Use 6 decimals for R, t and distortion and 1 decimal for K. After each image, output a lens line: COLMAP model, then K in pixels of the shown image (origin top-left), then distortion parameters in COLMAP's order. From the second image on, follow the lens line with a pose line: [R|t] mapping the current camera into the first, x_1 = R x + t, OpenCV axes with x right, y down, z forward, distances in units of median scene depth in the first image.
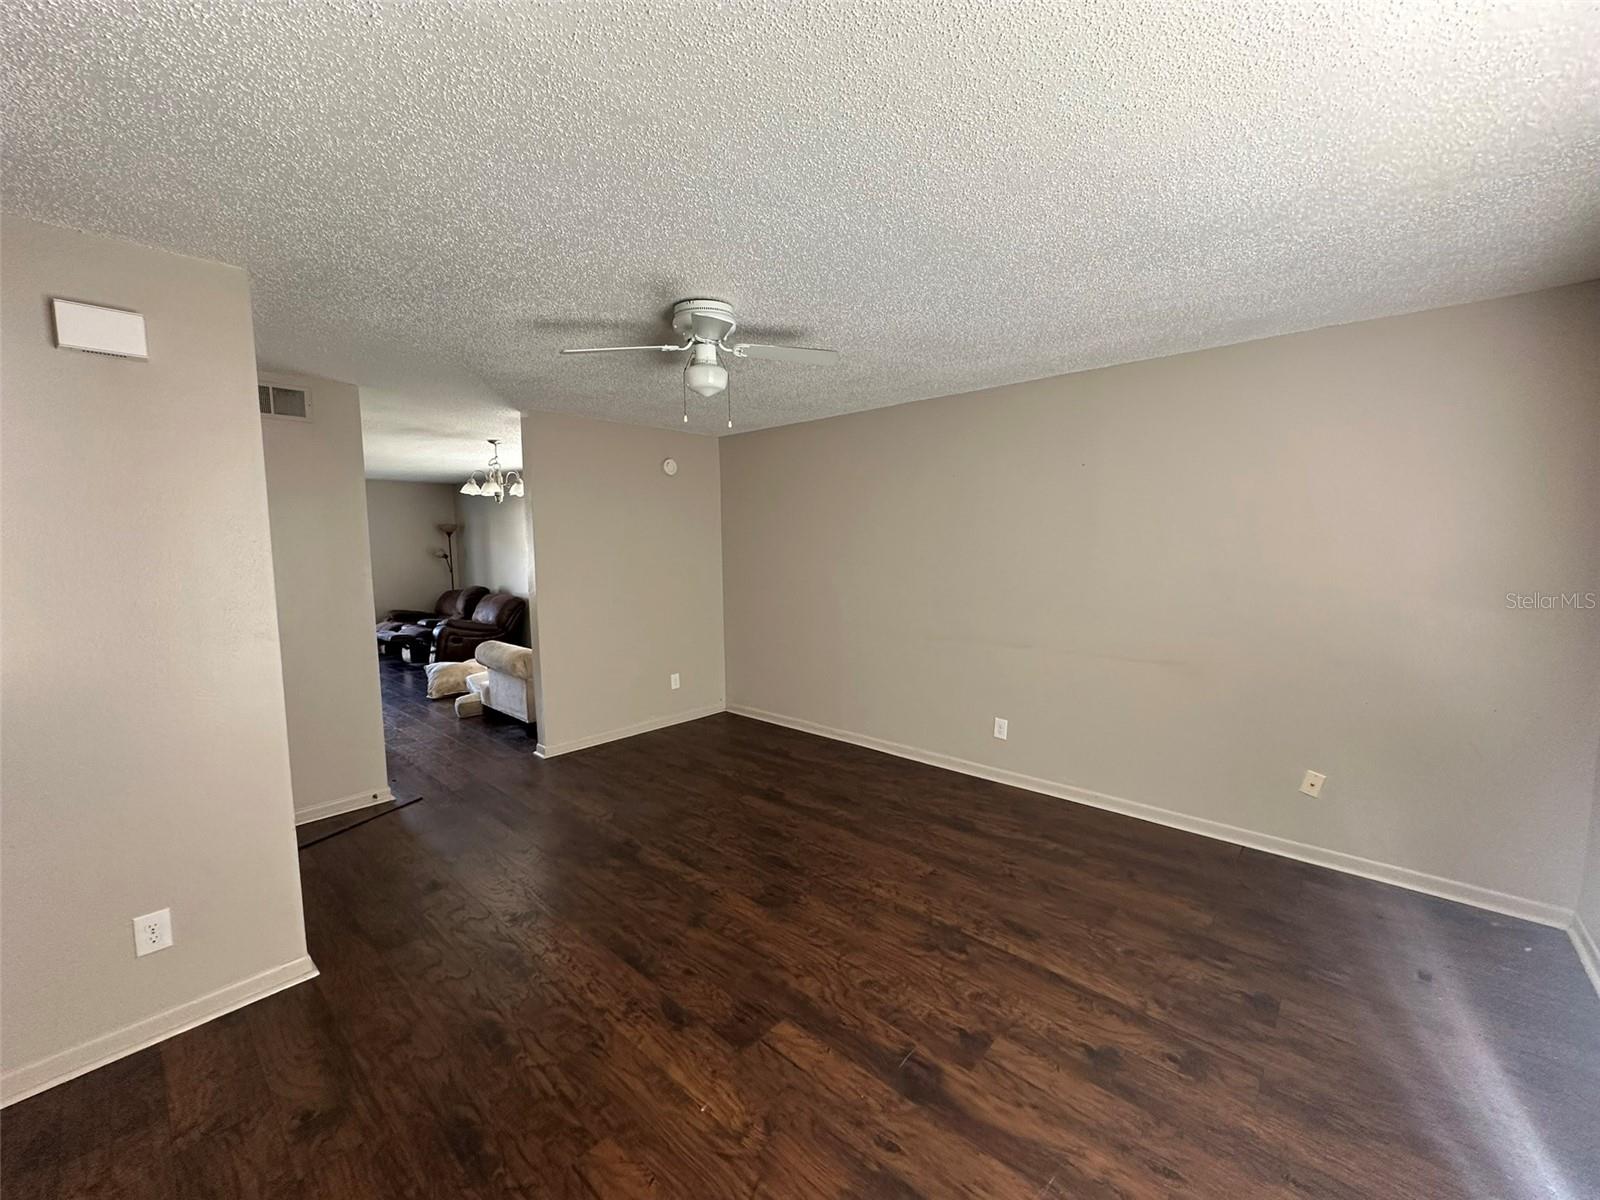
lens RADIAL K [[637.8, 0, 803.9], [0, 637.8, 592.8], [0, 0, 1]] dist [-0.004845, 0.001088]
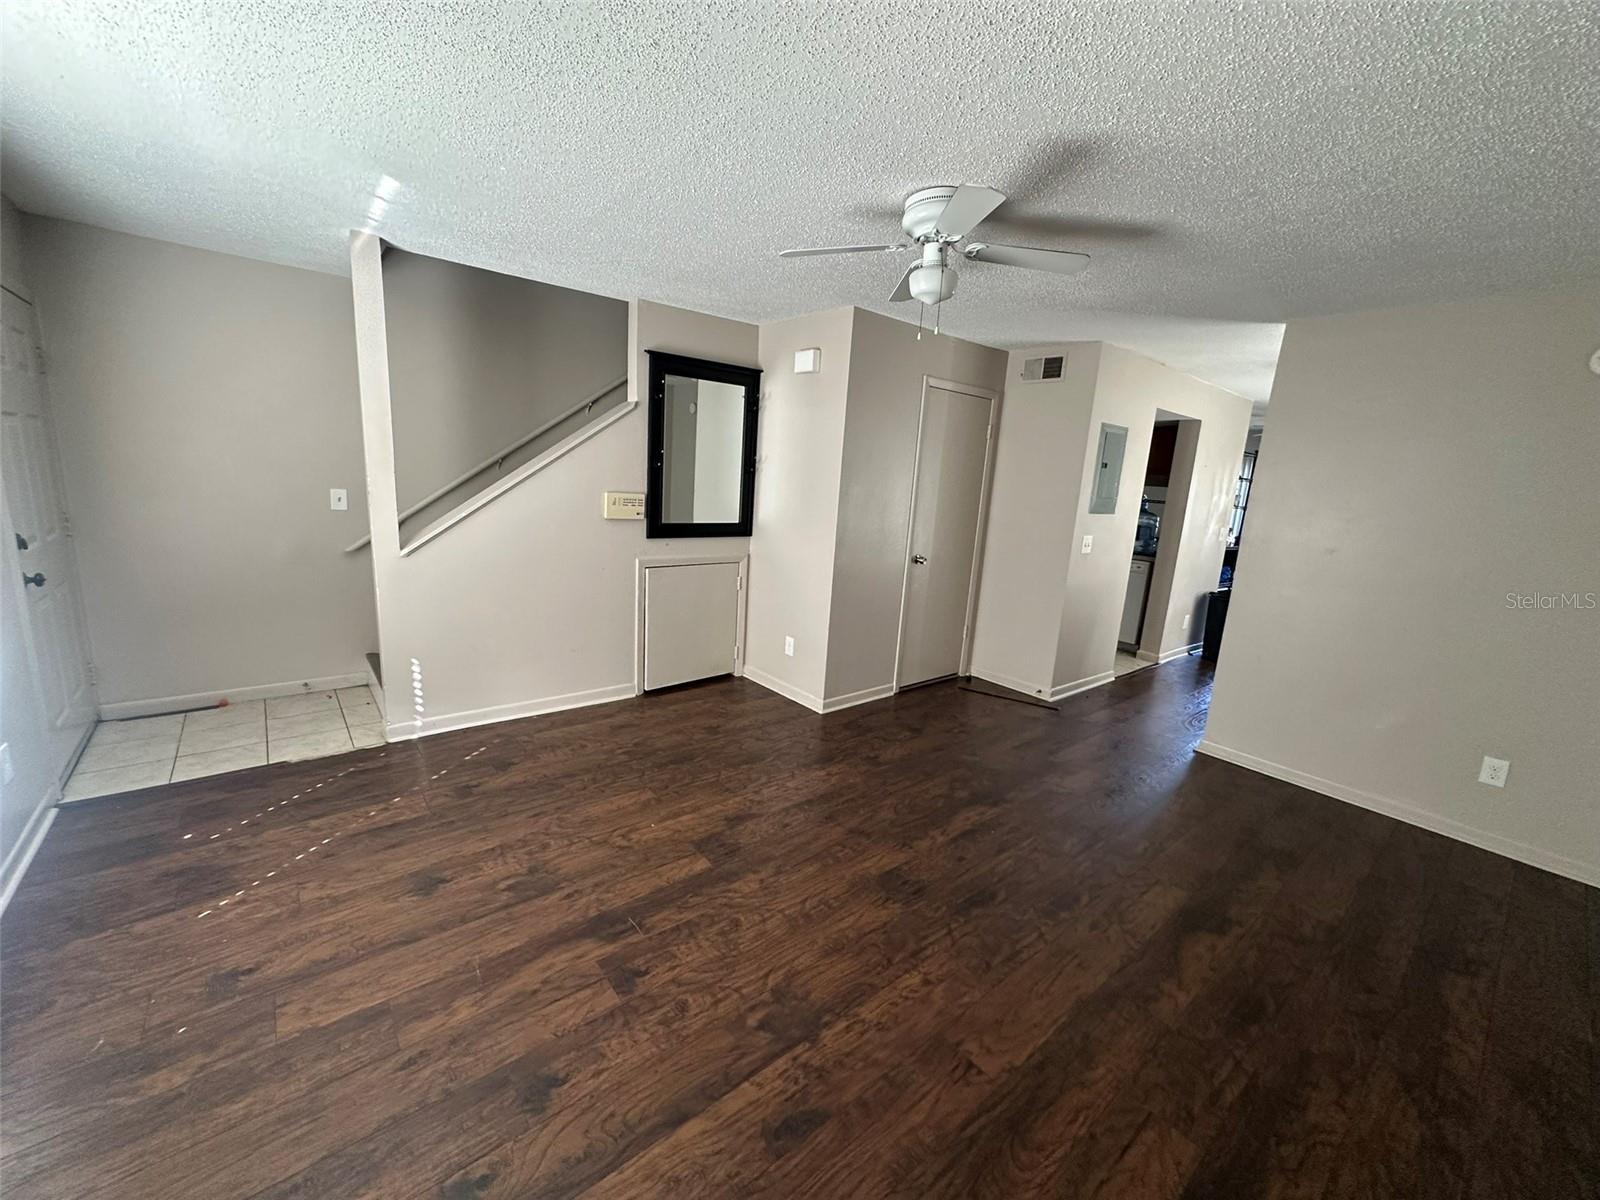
lens RADIAL K [[637.8, 0, 794.9], [0, 637.8, 603.0], [0, 0, 1]] dist [-0.004845, 0.001088]
pose [[-0.157645, 0.203151, -0.966373, 0.997954], [-0.143318, 0.963542, 0.225936, -0.094713], [0.977040, 0.174116, -0.122782, 1.213463]]
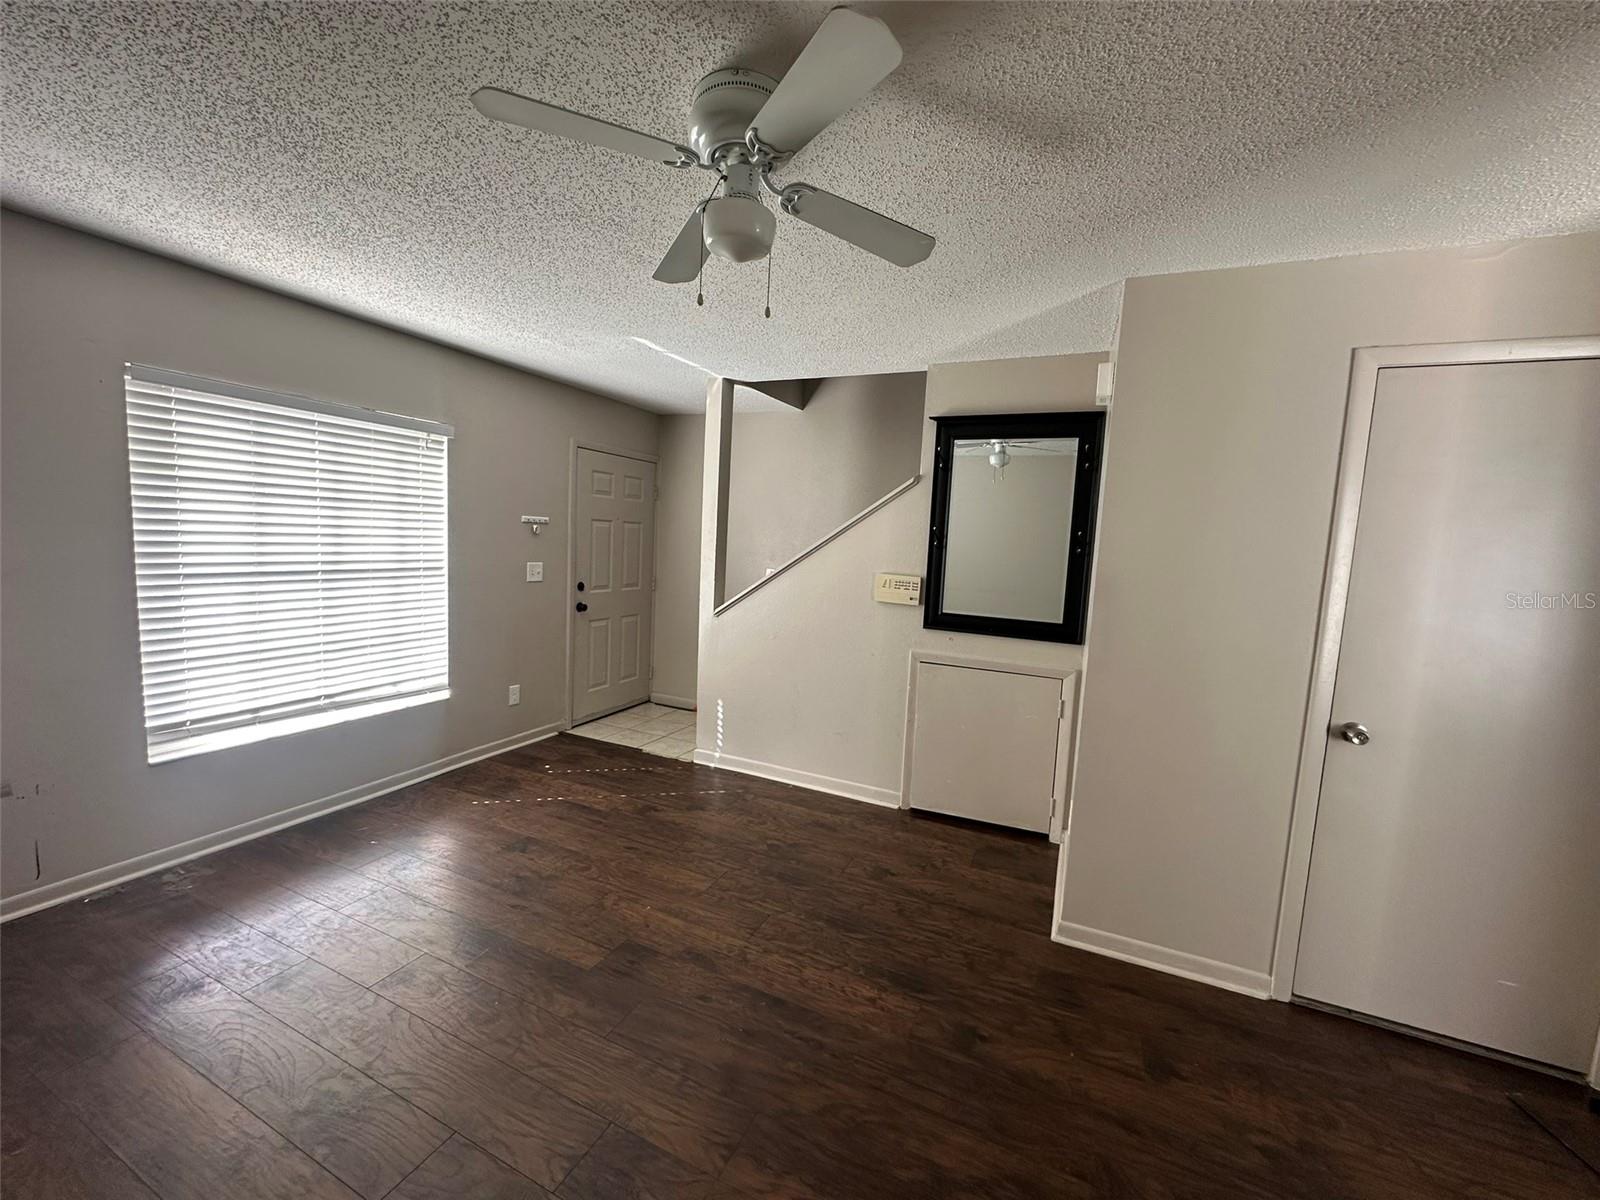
lens RADIAL K [[637.8, 0, 797.4], [0, 637.8, 597.9], [0, 0, 1]] dist [-0.004845, 0.001088]
pose [[-0.956463, -0.008768, -0.291721, -0.044994], [-0.064058, 0.981482, 0.180528, -0.140324], [0.284736, 0.191355, -0.939313, 1.967371]]
